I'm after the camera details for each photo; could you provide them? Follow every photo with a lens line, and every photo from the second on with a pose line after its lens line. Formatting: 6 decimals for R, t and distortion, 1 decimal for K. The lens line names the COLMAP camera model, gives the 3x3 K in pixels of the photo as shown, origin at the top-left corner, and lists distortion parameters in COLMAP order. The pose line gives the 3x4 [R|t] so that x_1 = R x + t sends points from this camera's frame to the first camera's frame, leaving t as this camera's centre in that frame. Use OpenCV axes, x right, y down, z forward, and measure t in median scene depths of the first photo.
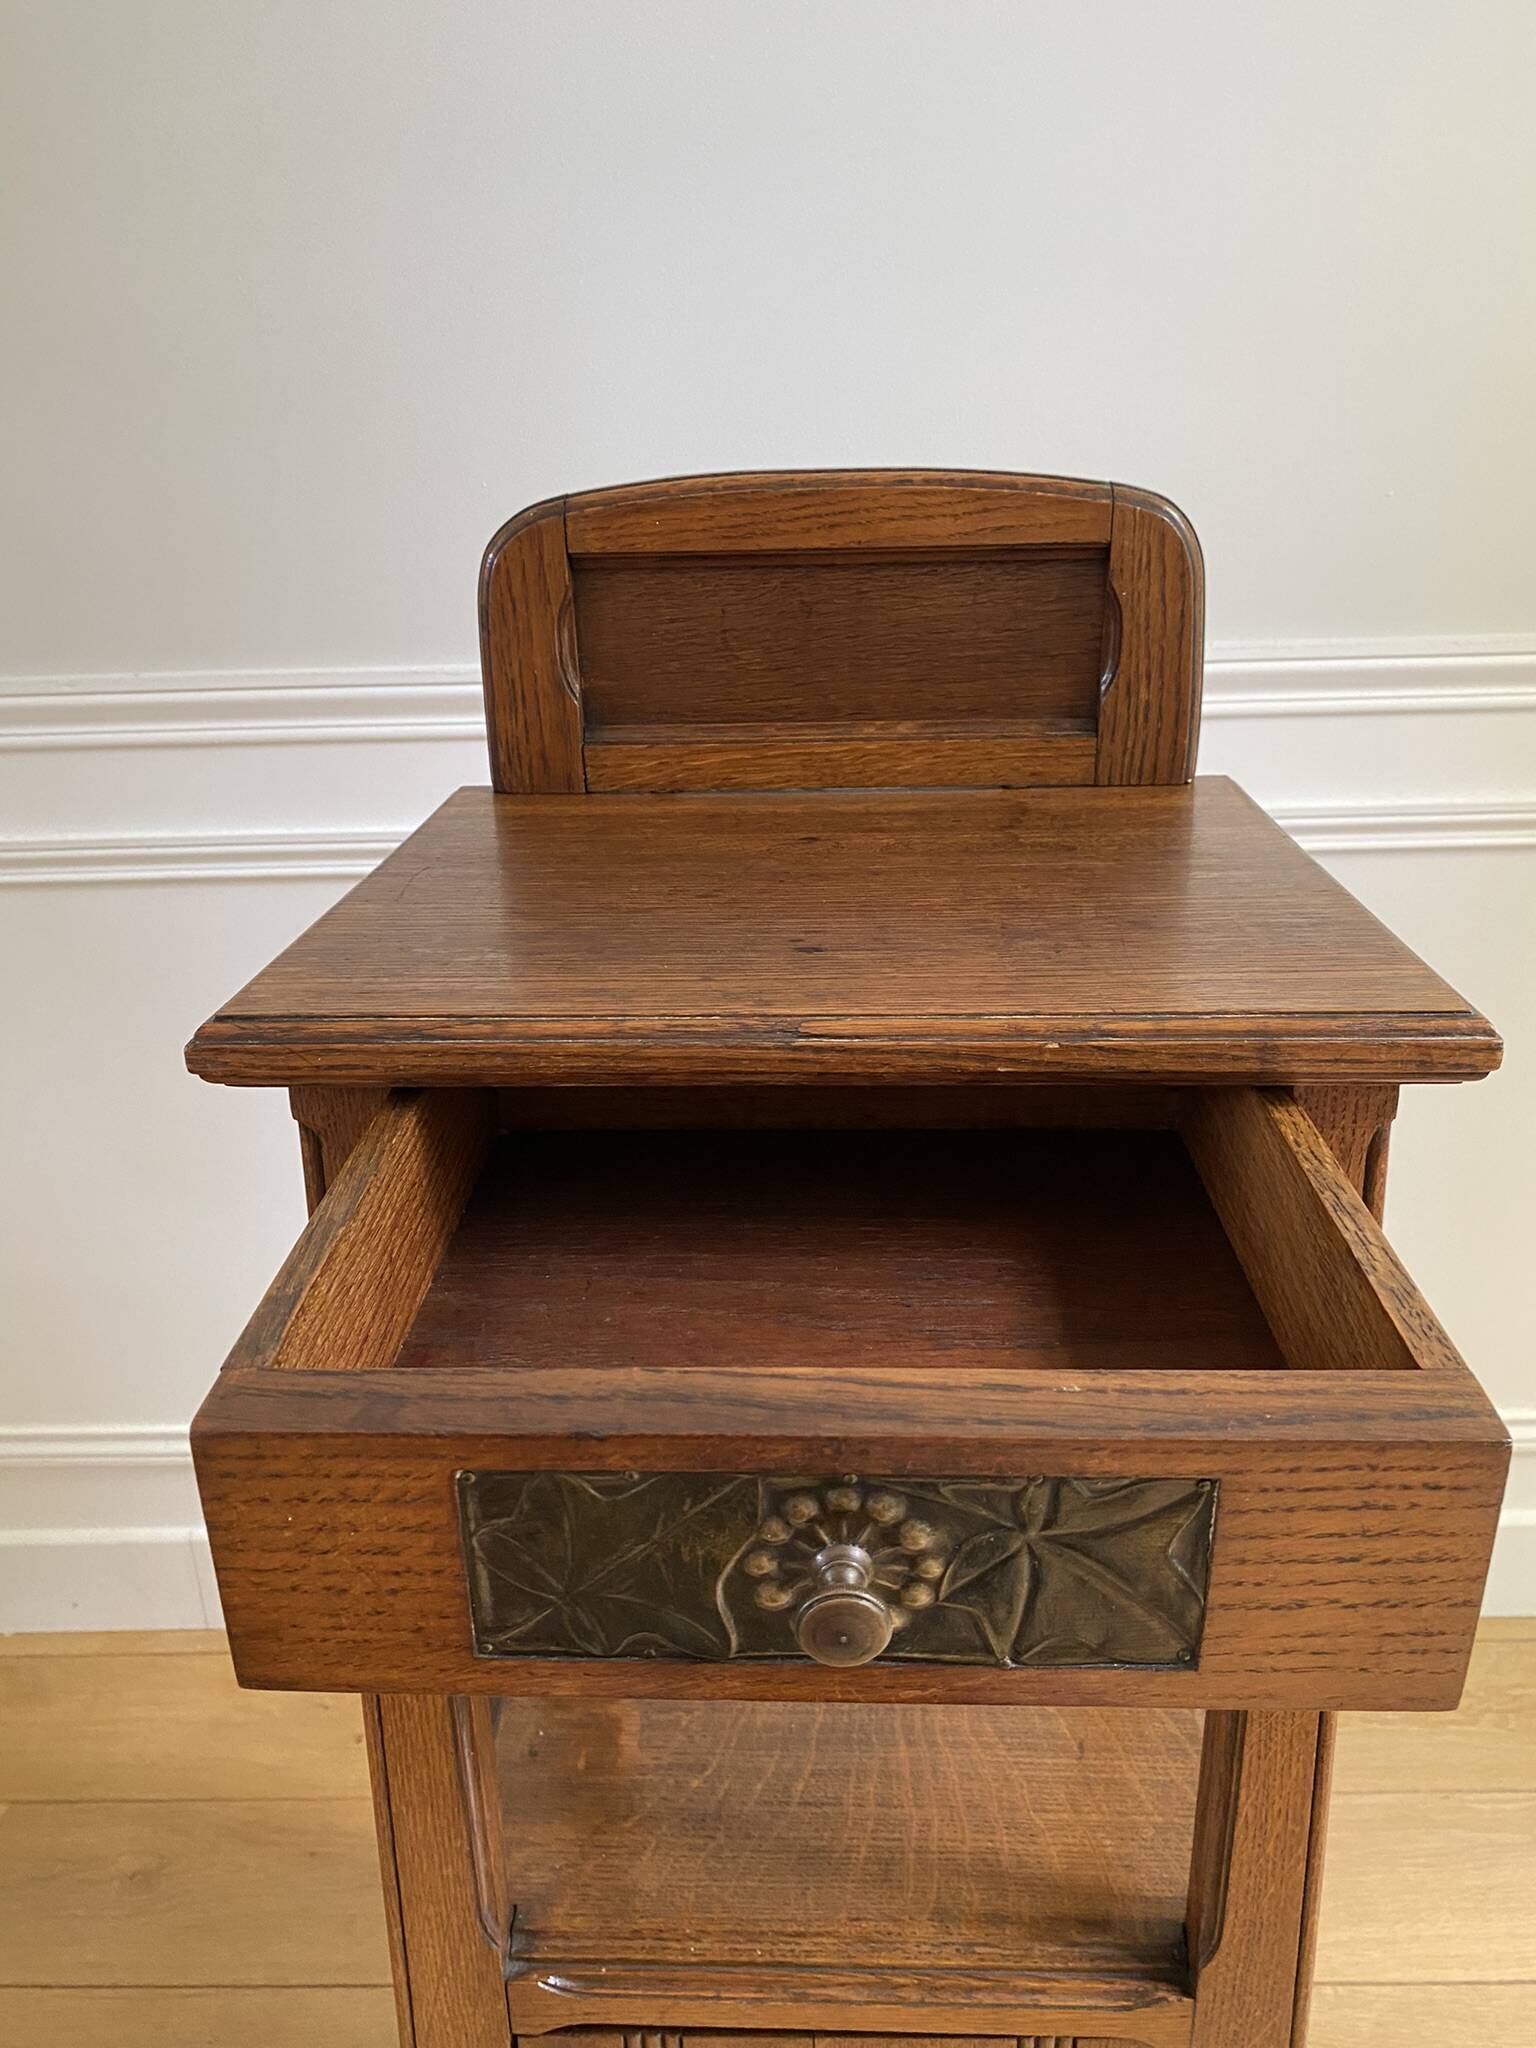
lens RADIAL K [[1527.8, 0, 768.0], [0, 1527.8, 1024.0], [0, 0, 1]] dist [0.131501, -0.247900]
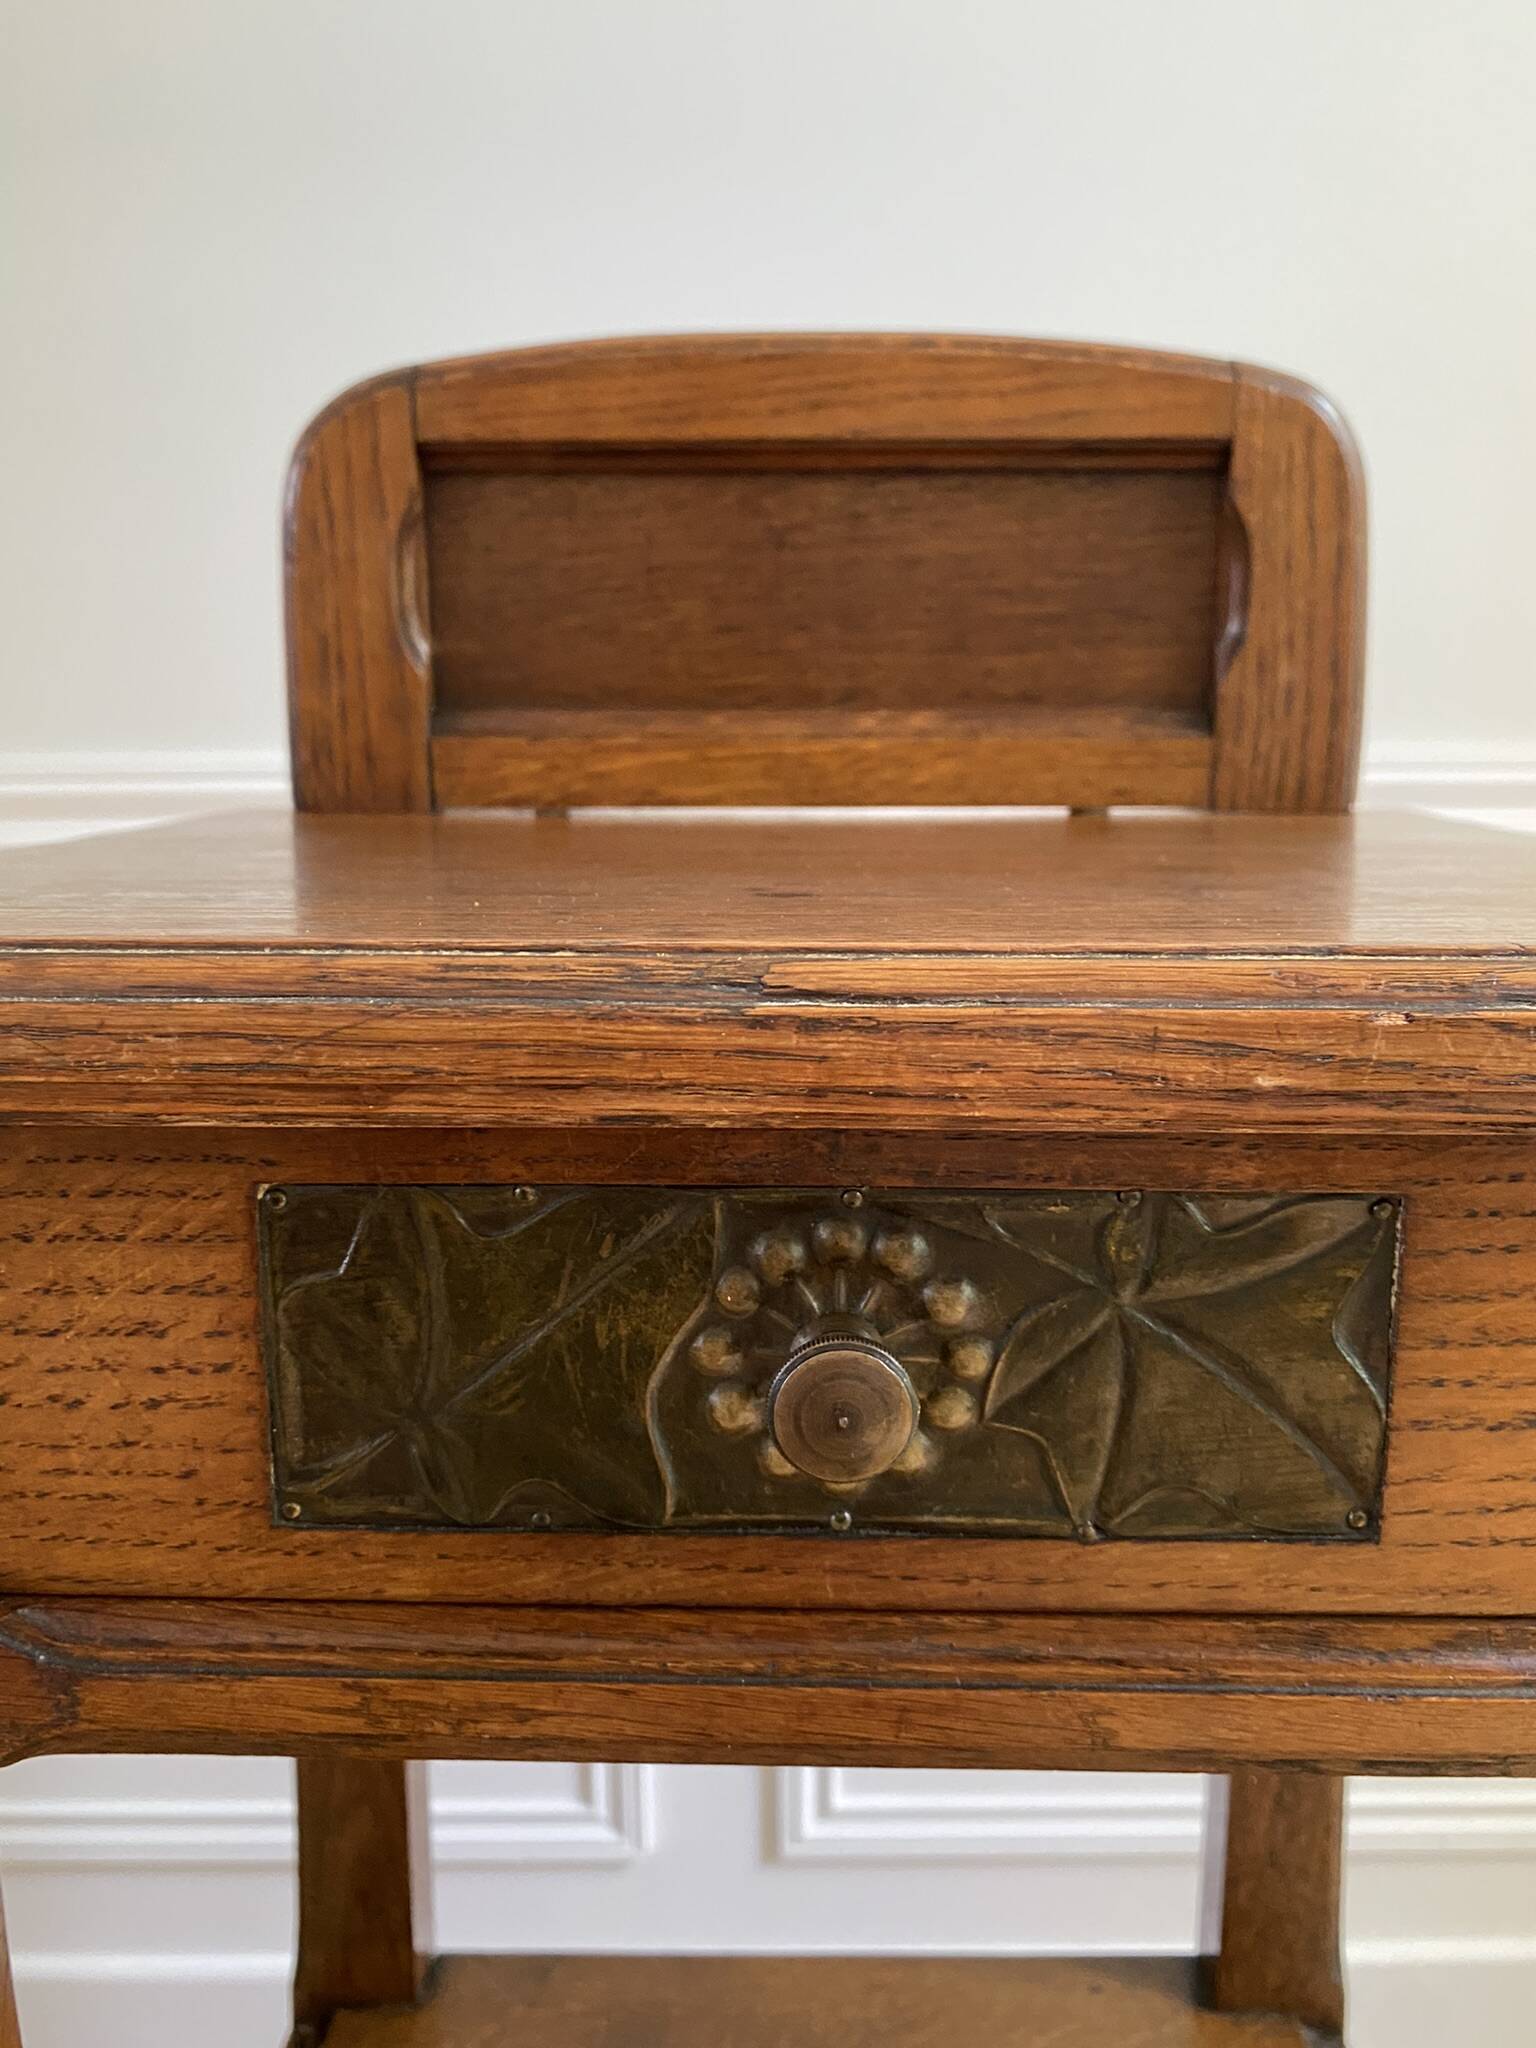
lens RADIAL K [[1555.7, 0, 777.5], [0, 1555.7, 1006.6], [0, 0, 1]] dist [0.002667, -0.004758]
pose [[0.999149, 0.019828, 0.036177, 0.005702], [-0.012484, 0.981126, -0.192969, 0.059326], [-0.039320, 0.192353, 0.980538, 0.387827]]
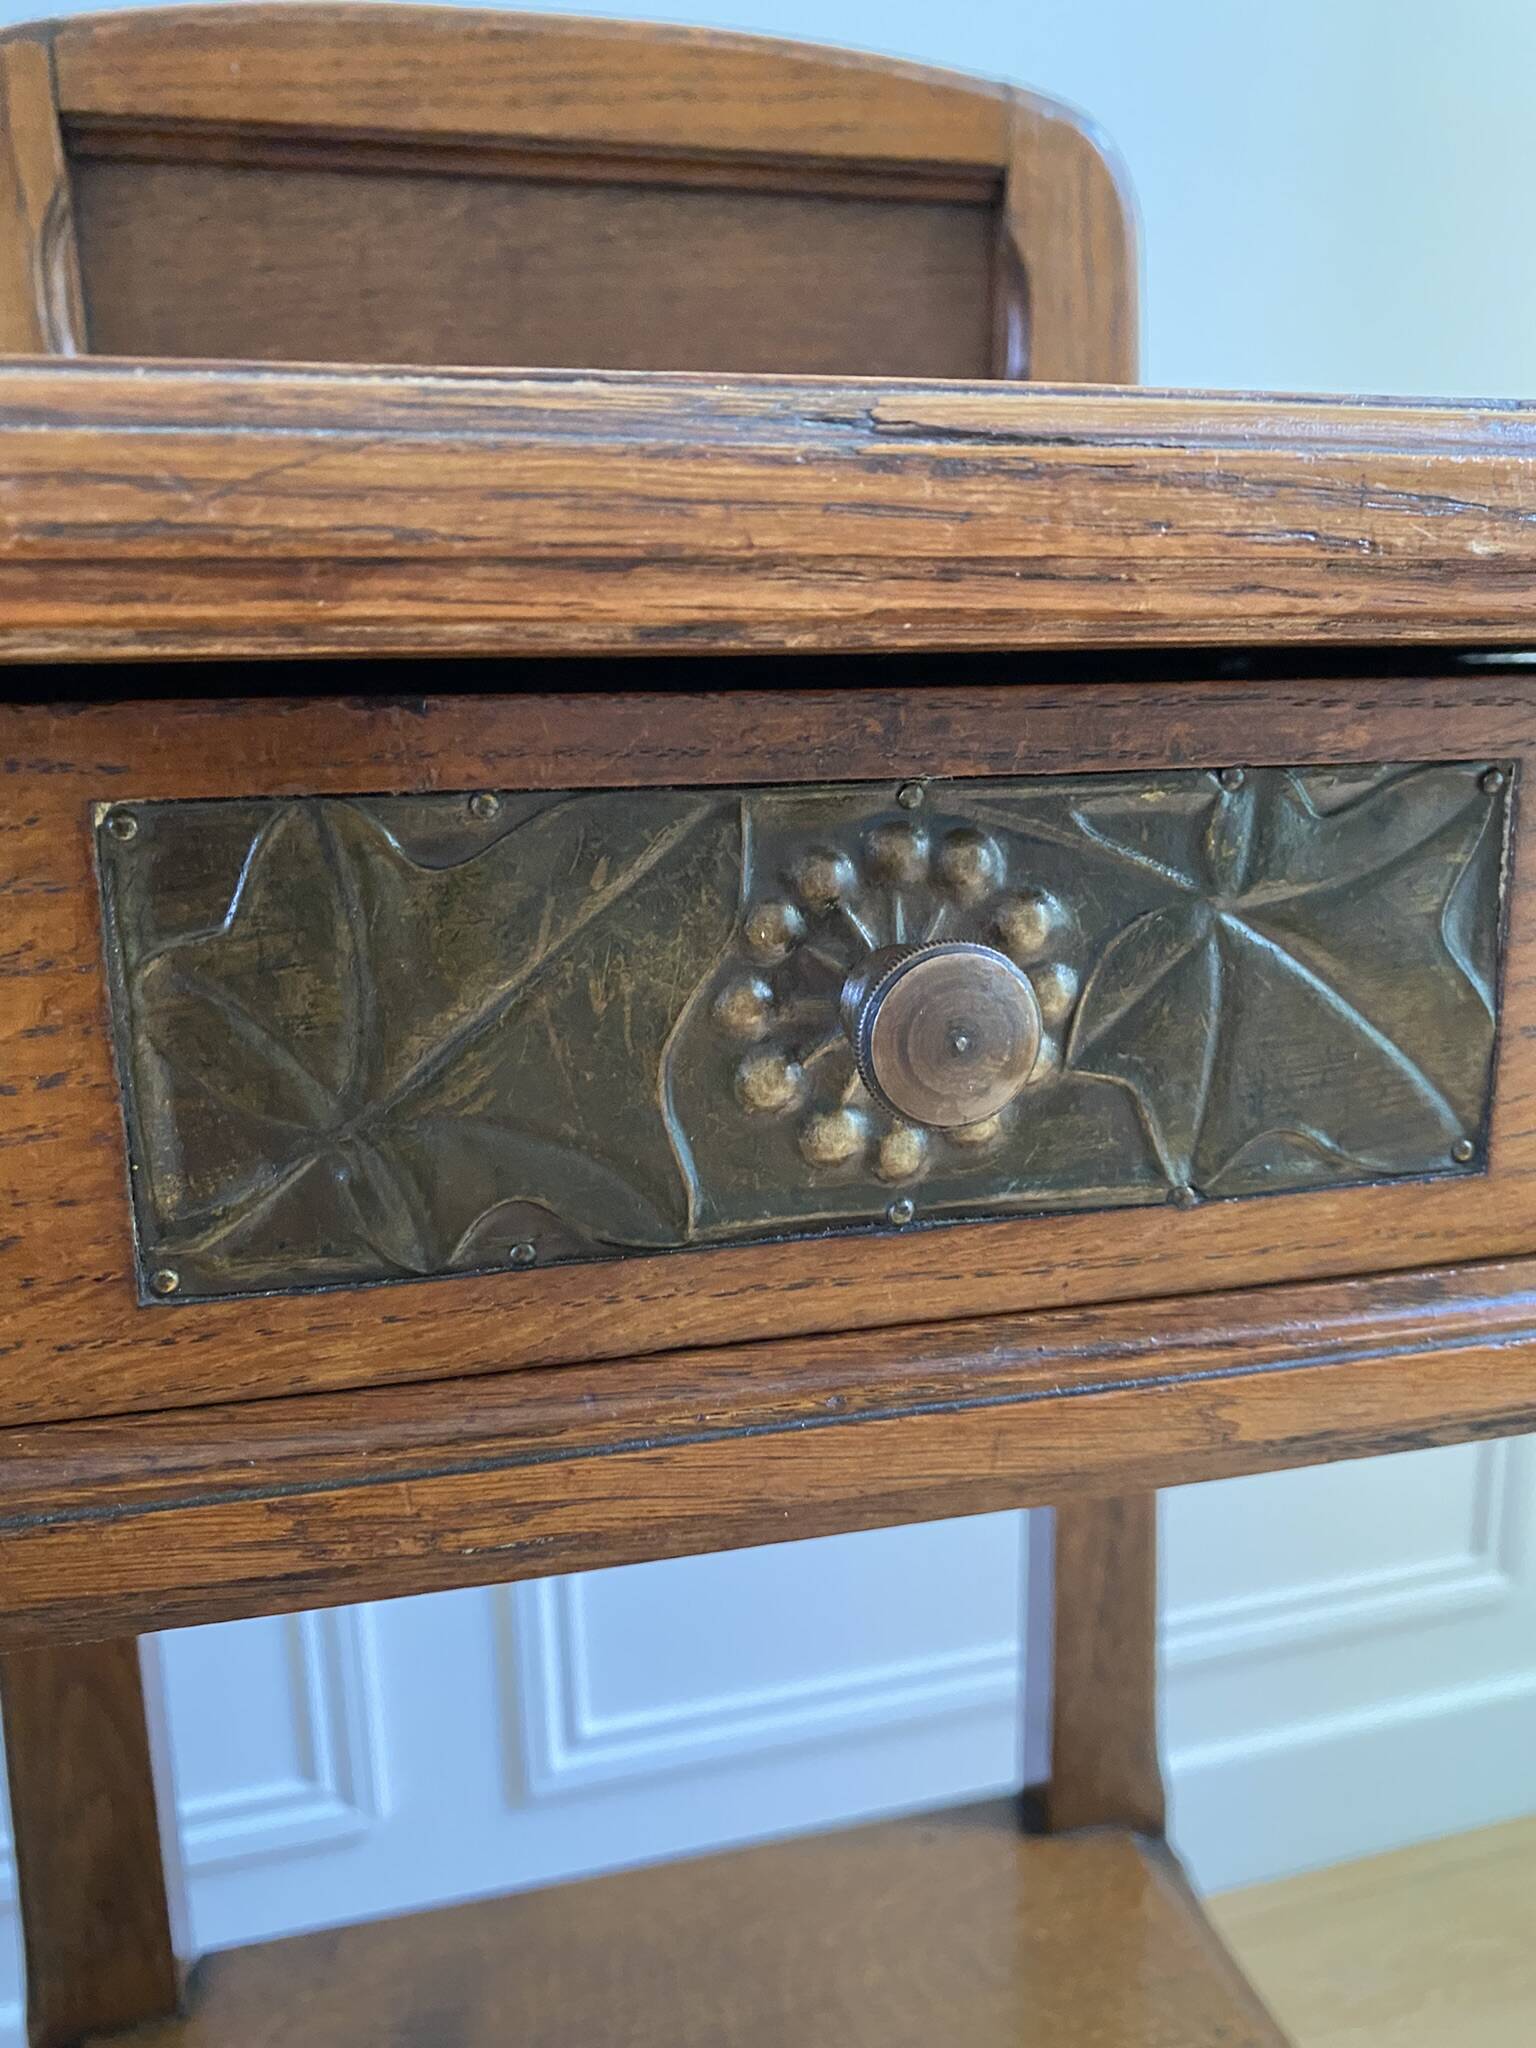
lens RADIAL K [[1555.7, 0, 777.5], [0, 1555.7, 1006.6], [0, 0, 1]] dist [0.002667, -0.004758]
pose [[0.958446, -0.050171, 0.280829, -0.058437], [0.097280, 0.982889, -0.156414, 0.106559], [-0.268177, 0.177234, 0.946926, 0.481256]]
